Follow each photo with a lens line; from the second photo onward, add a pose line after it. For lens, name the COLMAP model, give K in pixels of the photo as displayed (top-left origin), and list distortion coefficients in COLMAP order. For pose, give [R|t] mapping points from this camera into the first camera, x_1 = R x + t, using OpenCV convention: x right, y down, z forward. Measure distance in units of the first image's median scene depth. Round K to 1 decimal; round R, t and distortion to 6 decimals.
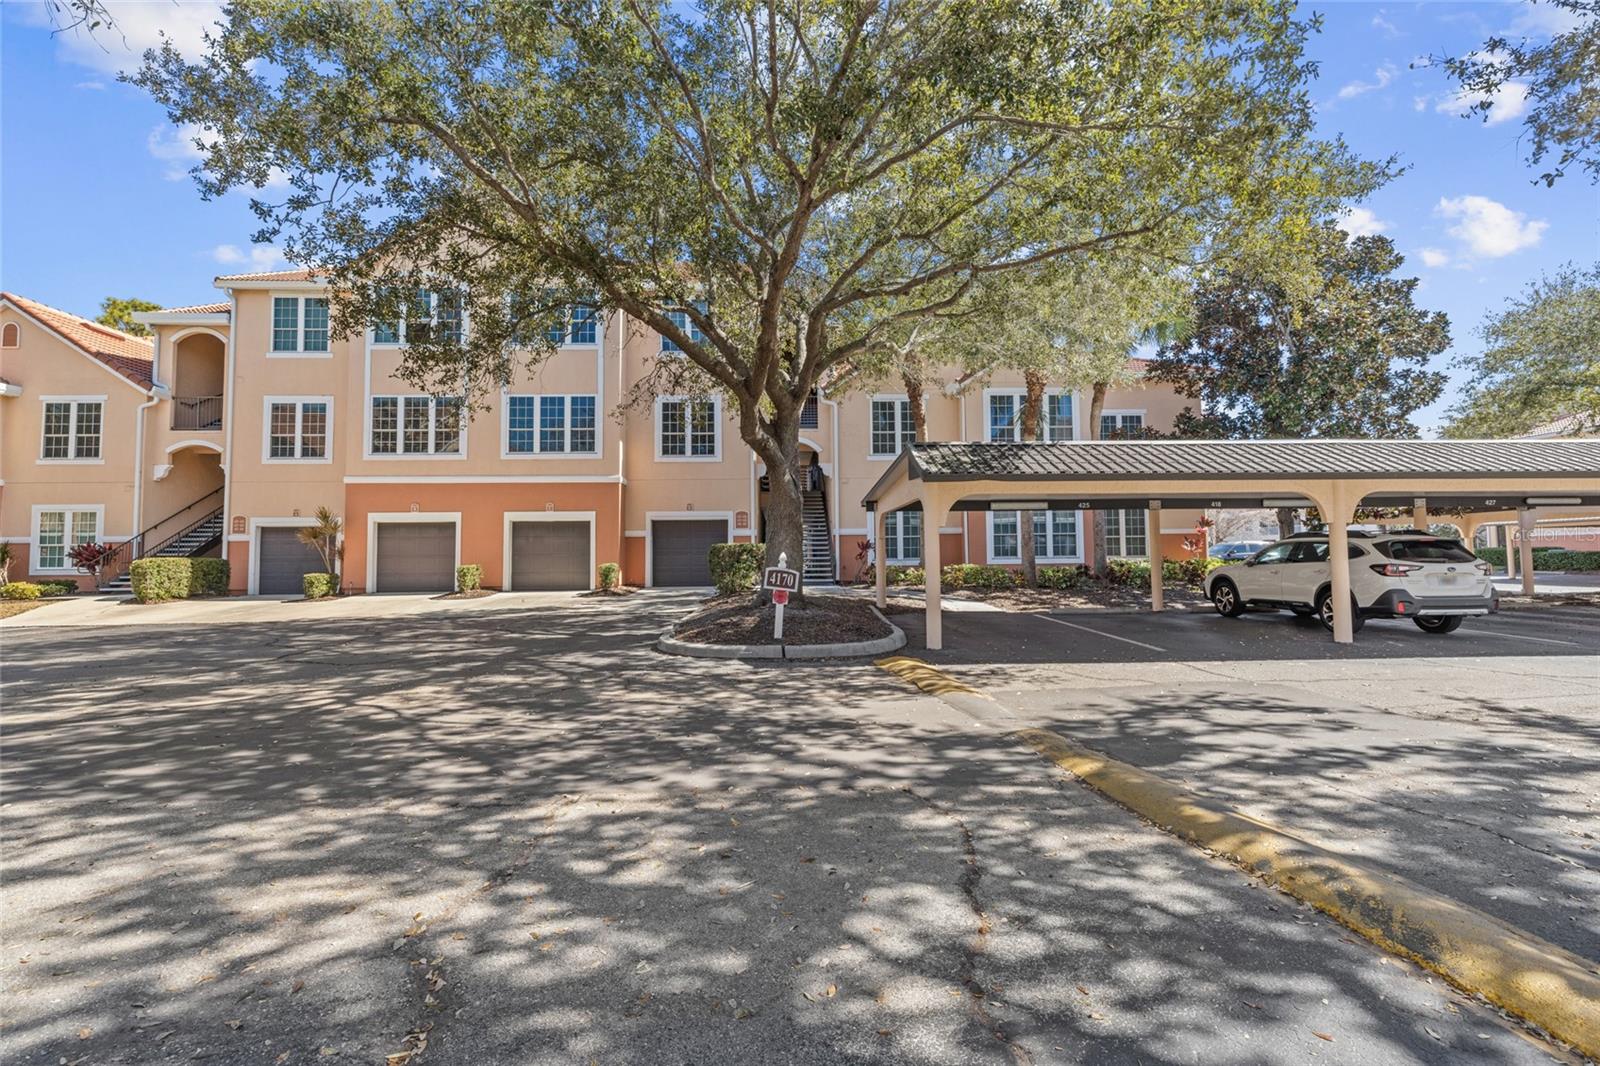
lens RADIAL K [[676.0, 0, 803.4], [0, 676.0, 521.7], [0, 0, 1]] dist [0.000778, 0.000037]
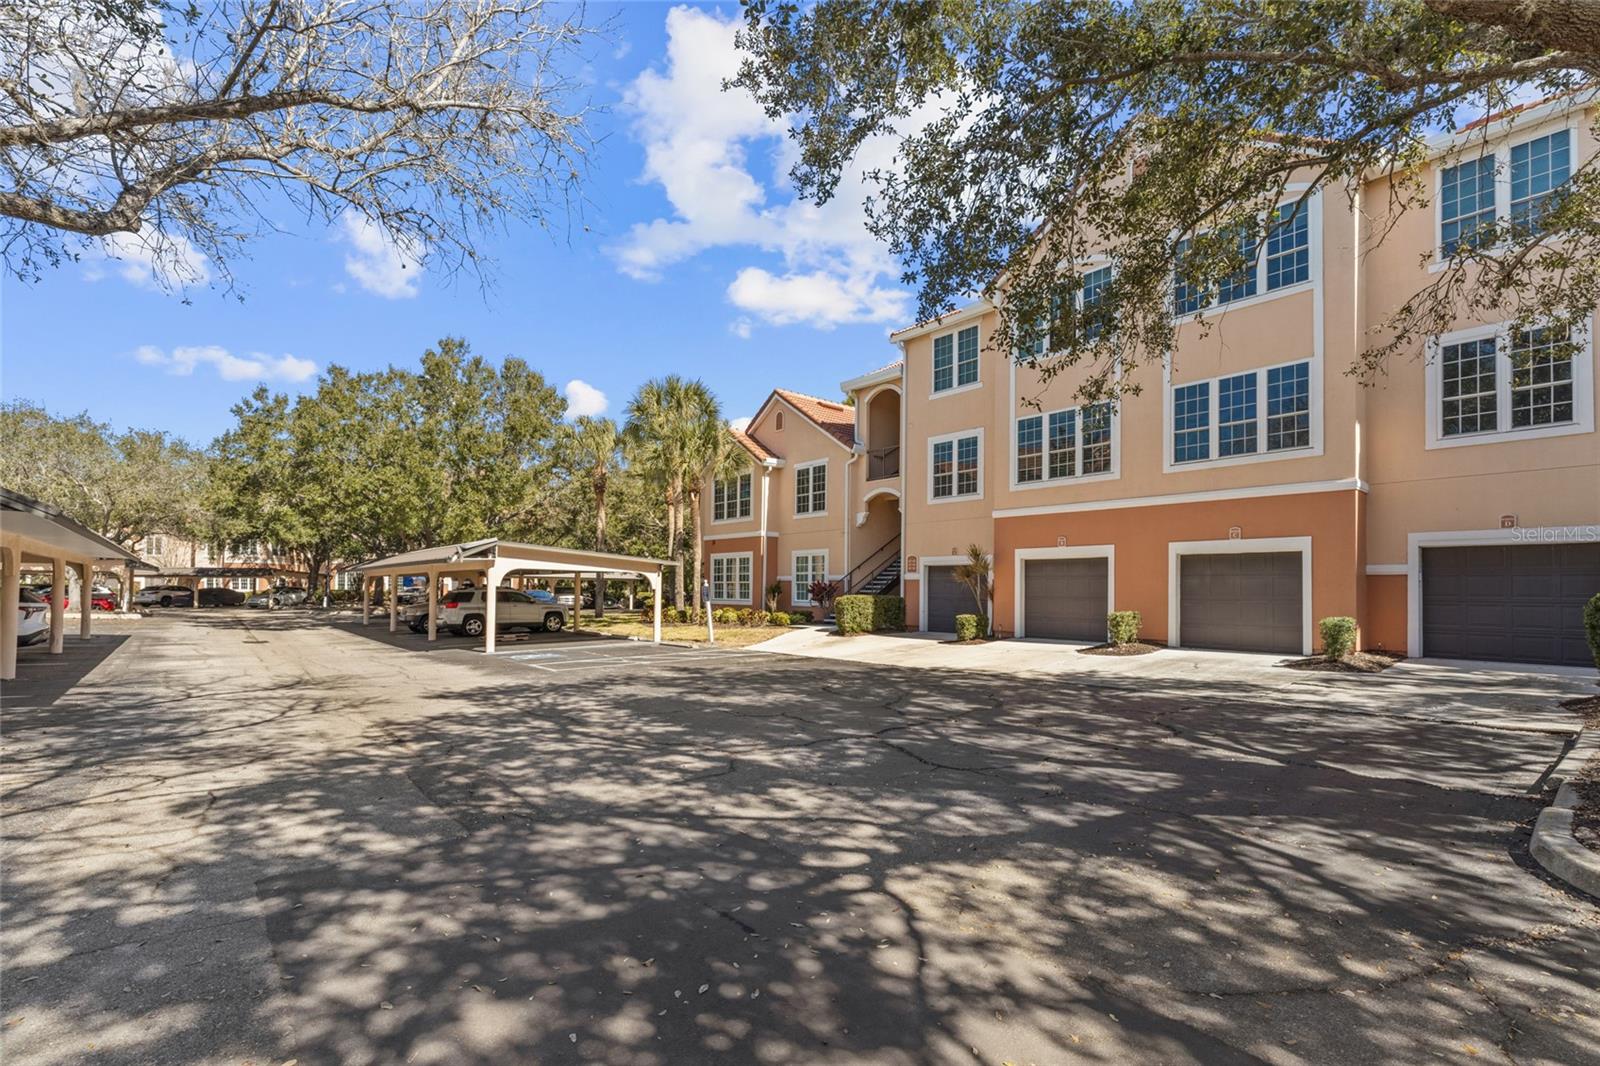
lens RADIAL K [[711.7, 0, 801.4], [0, 711.7, 582.7], [0, 0, 1]] dist [0.001175, 0.000271]
pose [[0.619889, 0.006519, -0.784662, -0.070998], [0.026050, 0.999243, 0.028881, -0.003224], [0.784257, -0.038344, 0.619250, 0.179404]]
